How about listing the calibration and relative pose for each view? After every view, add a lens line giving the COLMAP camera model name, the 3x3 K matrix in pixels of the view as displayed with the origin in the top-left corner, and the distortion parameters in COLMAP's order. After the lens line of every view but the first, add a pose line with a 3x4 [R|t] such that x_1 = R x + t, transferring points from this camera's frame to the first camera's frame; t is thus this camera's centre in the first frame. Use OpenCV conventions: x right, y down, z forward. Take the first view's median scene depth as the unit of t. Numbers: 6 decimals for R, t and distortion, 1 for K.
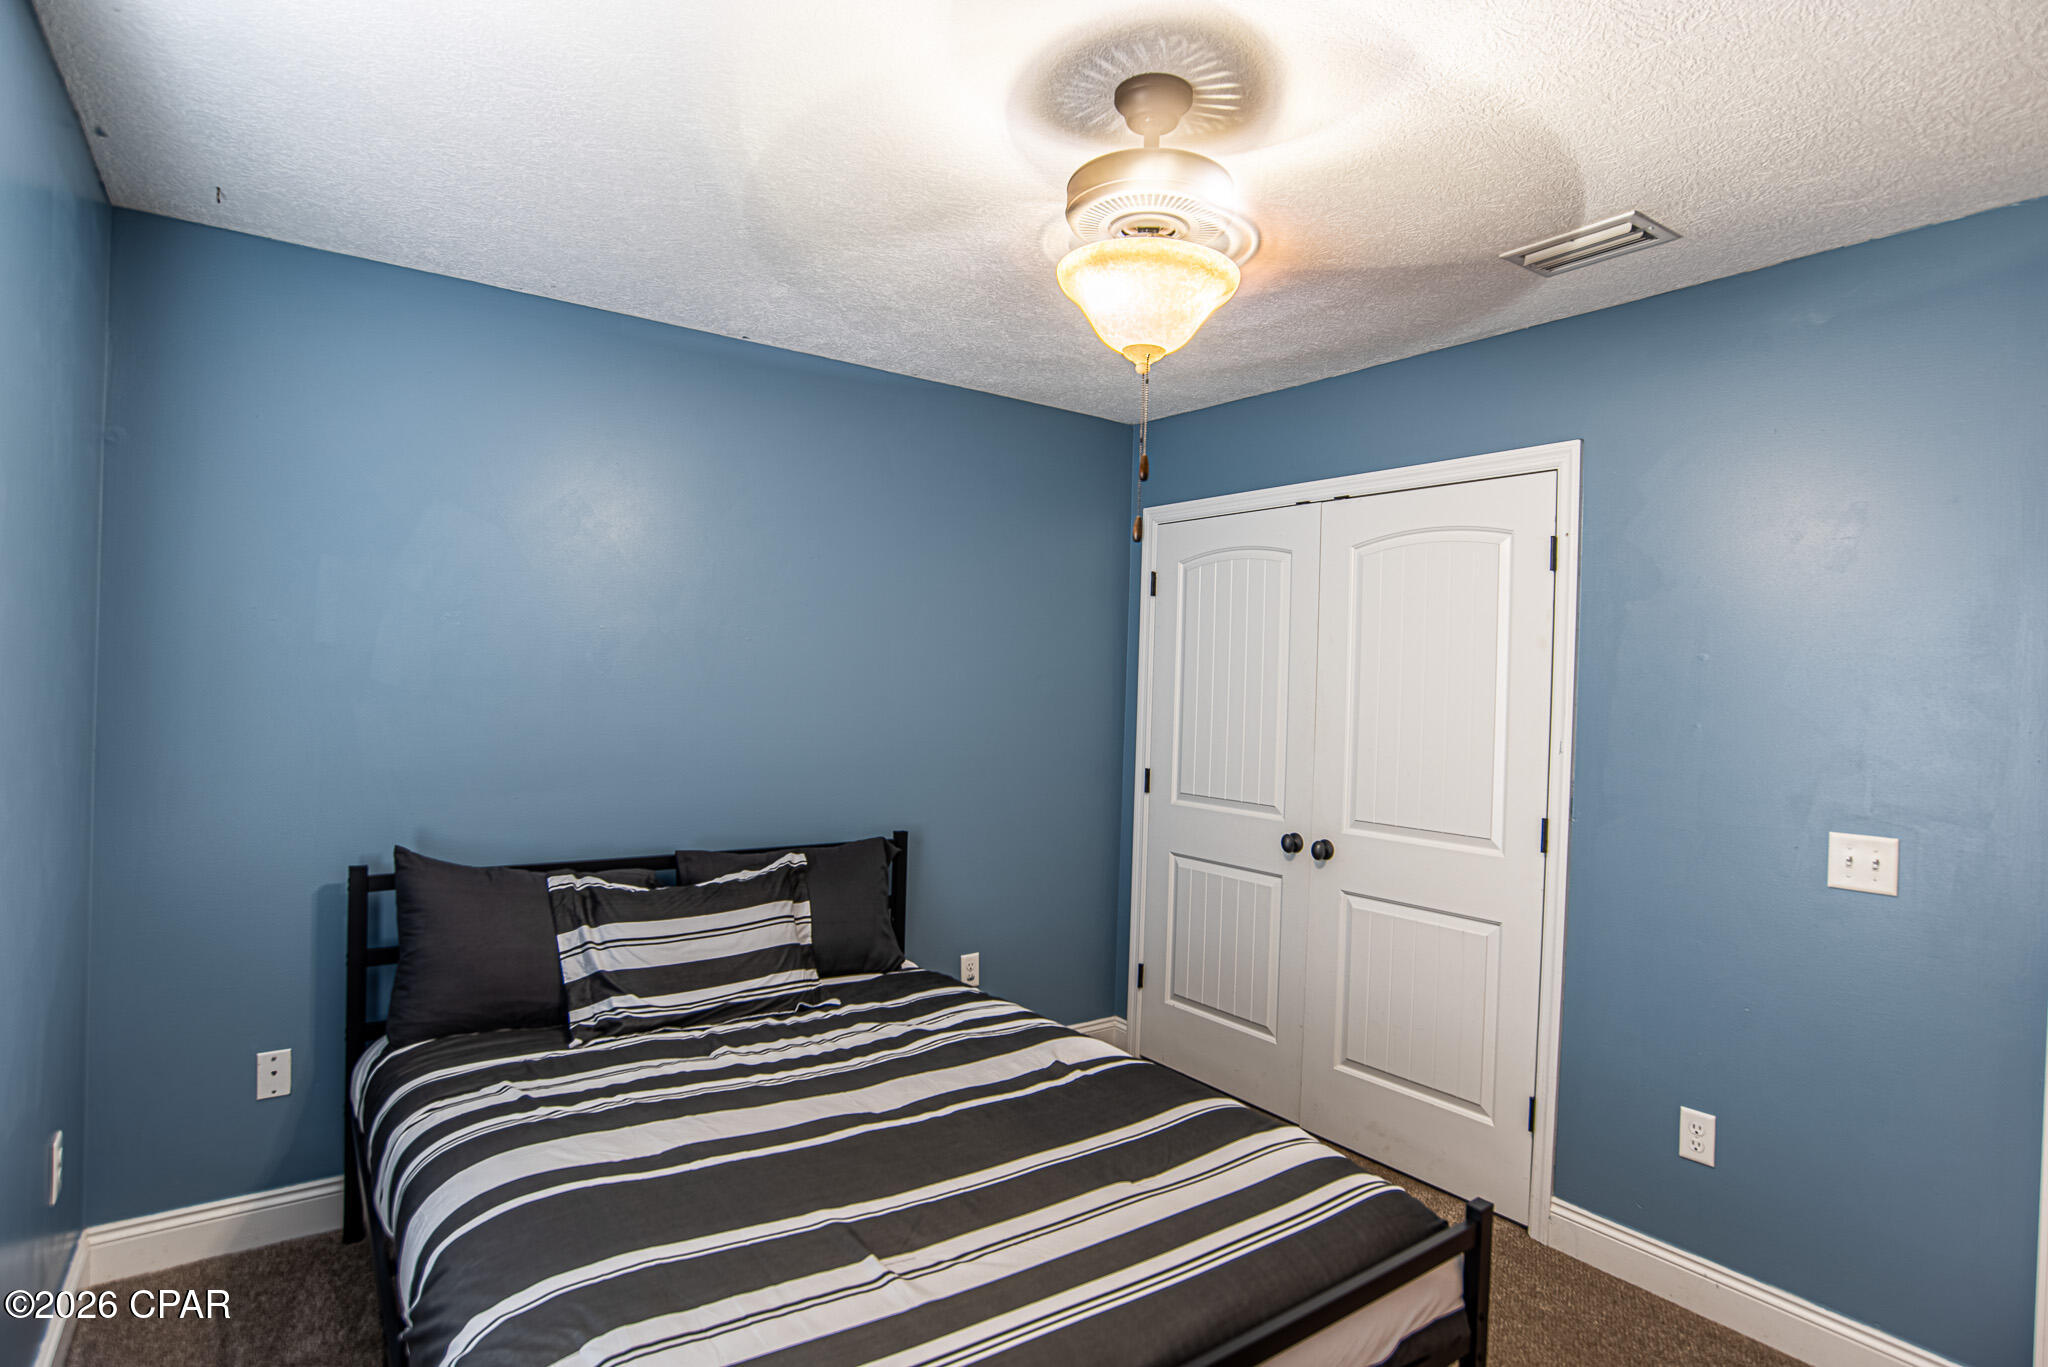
lens RADIAL K [[1038.9, 0, 1038.6], [0, 1038.9, 684.7], [0, 0, 1]] dist [-0.041613, 0.014733]
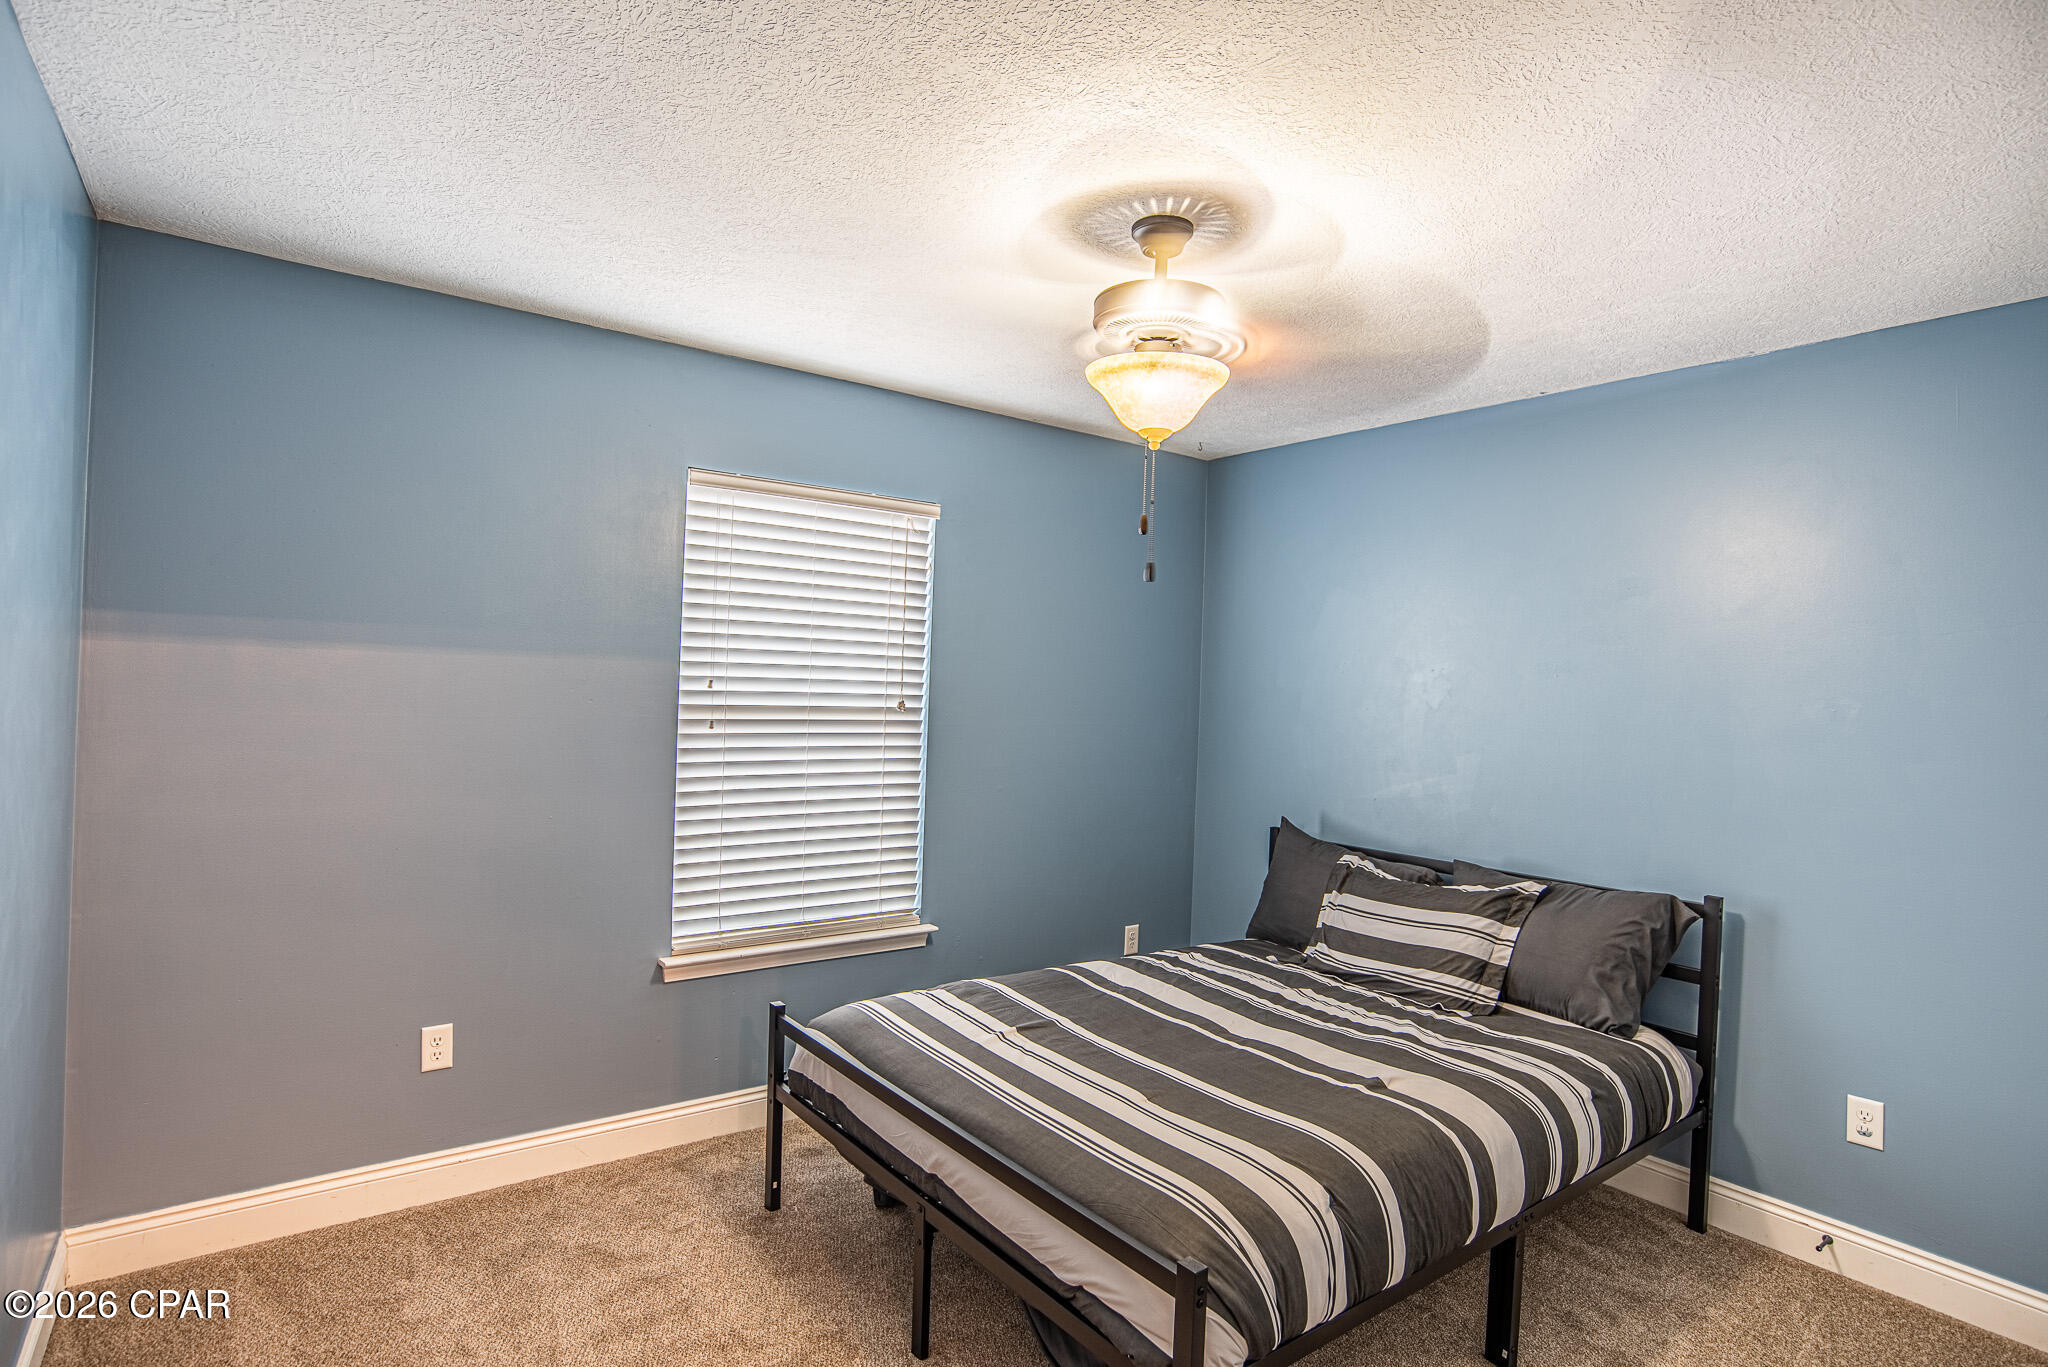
lens RADIAL K [[1038.9, 0, 1016.2], [0, 1038.9, 687.9], [0, 0, 1]] dist [-0.041613, 0.014733]
pose [[0.025567, -0.025343, -0.999352, 0.953174], [-0.035070, 0.999041, -0.026232, 0.018121], [0.999058, 0.035718, 0.024654, 0.560544]]
